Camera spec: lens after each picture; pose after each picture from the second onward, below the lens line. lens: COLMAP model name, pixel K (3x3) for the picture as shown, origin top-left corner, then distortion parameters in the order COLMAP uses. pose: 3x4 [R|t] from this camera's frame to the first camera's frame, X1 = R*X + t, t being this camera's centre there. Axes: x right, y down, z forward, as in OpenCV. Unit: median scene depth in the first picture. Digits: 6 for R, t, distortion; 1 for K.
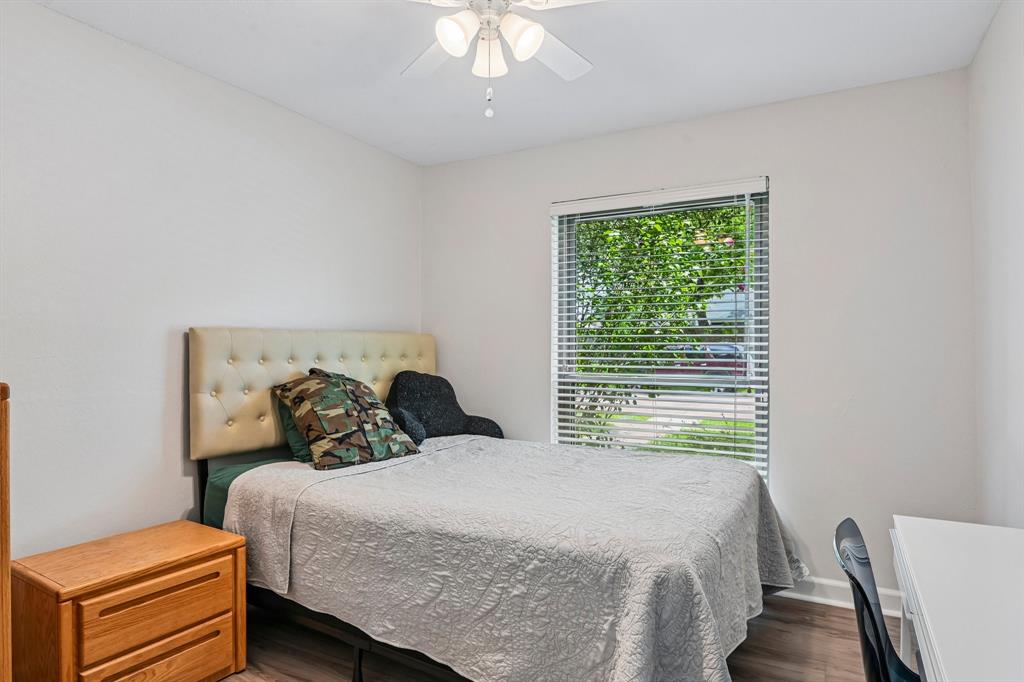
lens RADIAL K [[580.1, 0, 512.0], [0, 580.1, 341.0], [0, 0, 1]] dist [0.000094, 0.000002]
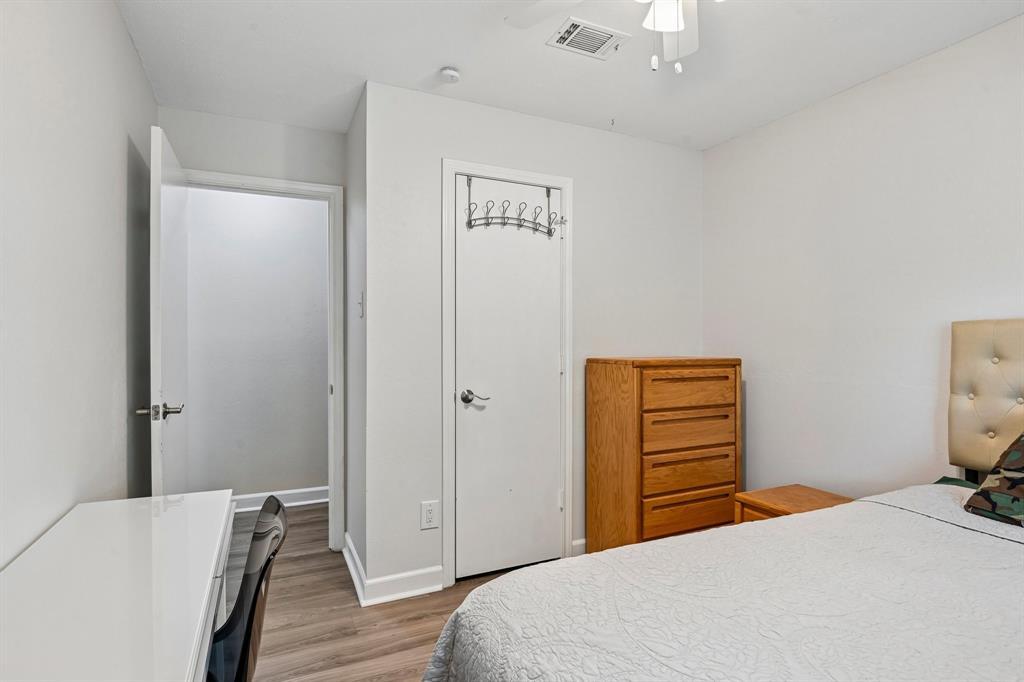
lens RADIAL K [[566.5, 0, 512.0], [0, 566.5, 341.0], [0, 0, 1]] dist [0.000410, -0.000627]
pose [[-0.592266, 0.000951, -0.805742, 0.577634], [0.008606, 0.999950, -0.005145, 0.005436], [0.805696, -0.009981, -0.592245, 0.926324]]
